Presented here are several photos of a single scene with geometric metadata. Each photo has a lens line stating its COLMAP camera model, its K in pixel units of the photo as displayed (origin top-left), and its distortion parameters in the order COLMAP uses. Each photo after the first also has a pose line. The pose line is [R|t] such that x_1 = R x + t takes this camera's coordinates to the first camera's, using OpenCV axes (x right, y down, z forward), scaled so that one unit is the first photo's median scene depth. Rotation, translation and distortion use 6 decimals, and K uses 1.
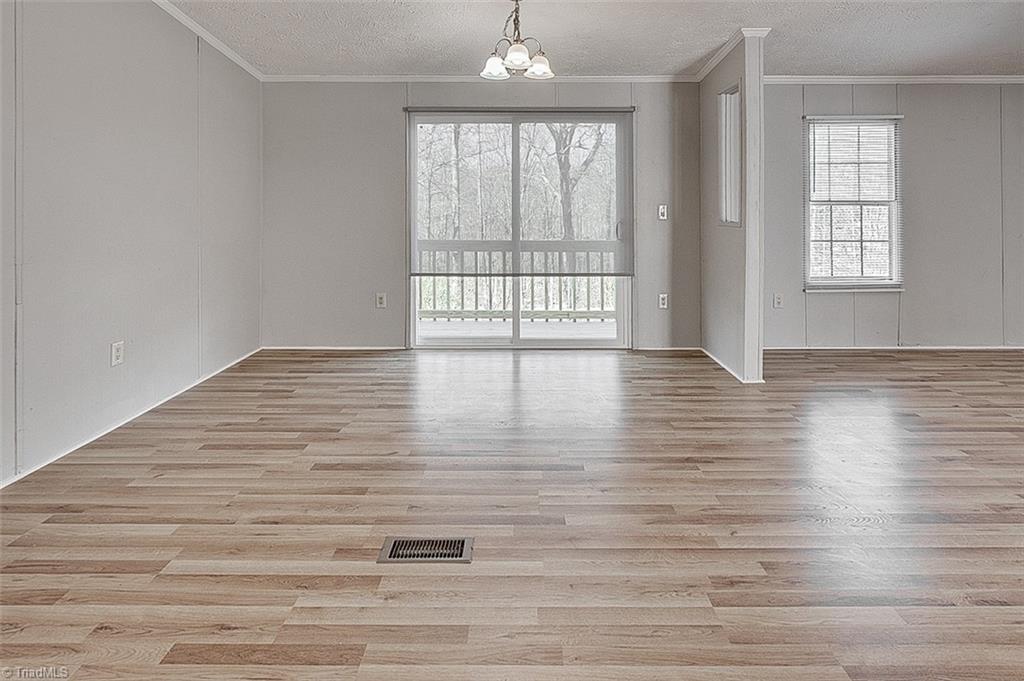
lens RADIAL K [[493.7, 0, 518.2], [0, 493.7, 202.4], [0, 0, 1]] dist [-0.006608, 0.002142]
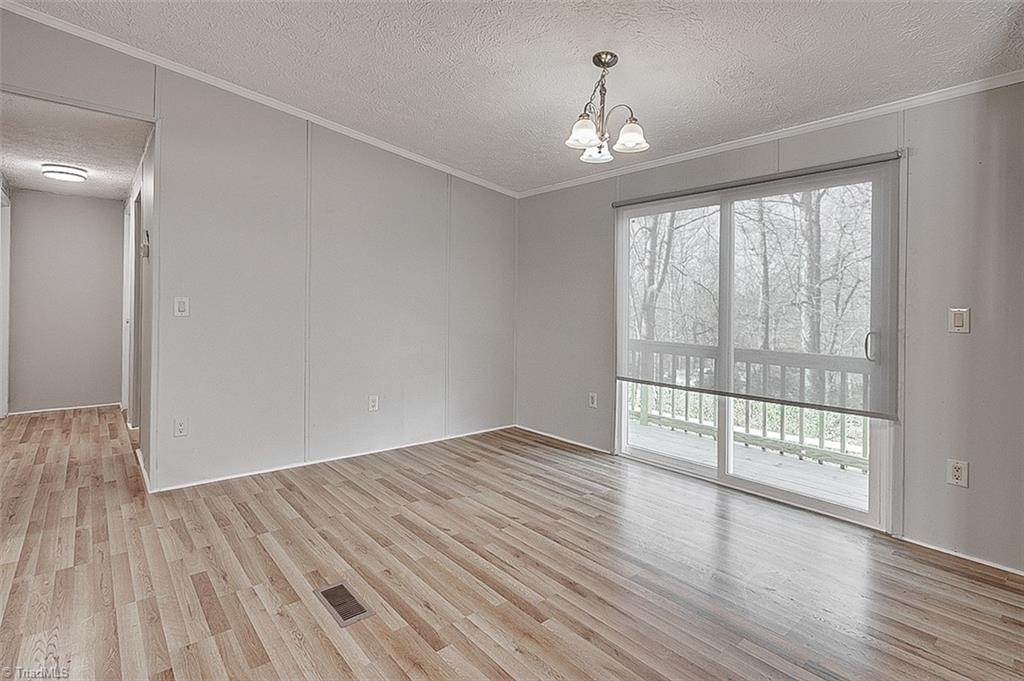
lens RADIAL K [[493.7, 0, 511.3], [0, 493.7, 305.8], [0, 0, 1]] dist [-0.006608, 0.002142]
pose [[0.648261, 0.002499, -0.761414, 0.384585], [0.001897, 0.999986, 0.004897, 0.000671], [0.761416, -0.004619, 0.648247, 0.223401]]
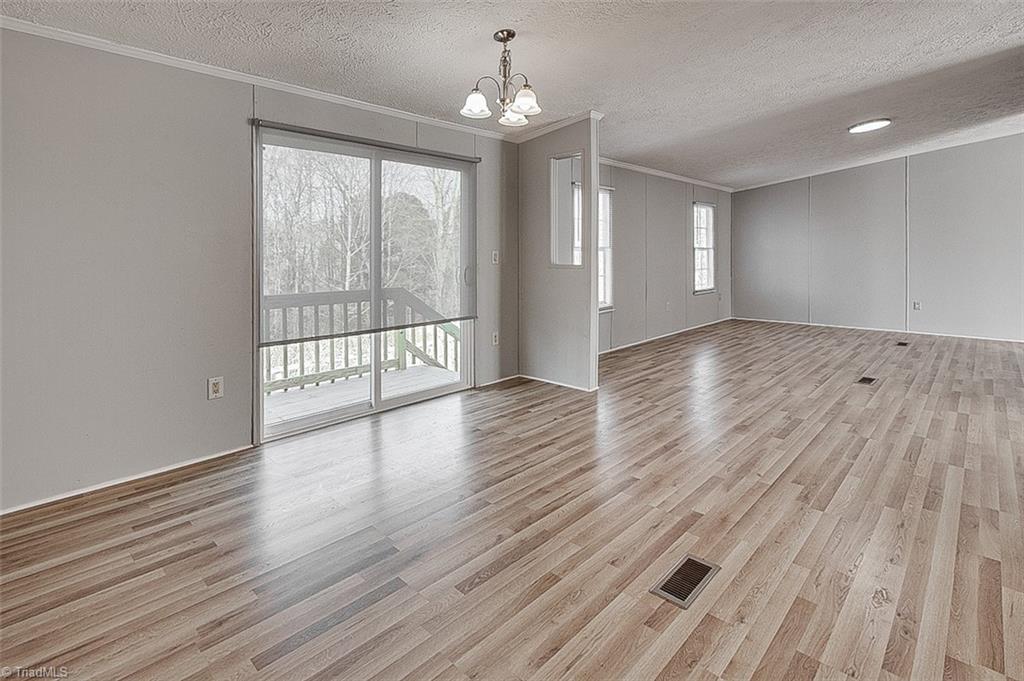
lens RADIAL K [[493.7, 0, 496.1], [0, 493.7, 260.4], [0, 0, 1]] dist [-0.006608, 0.002142]
pose [[0.707884, -0.016676, 0.706132, -0.491252], [-0.003862, 0.999615, 0.027479, -0.004541], [-0.706318, -0.022179, 0.707547, 0.223424]]
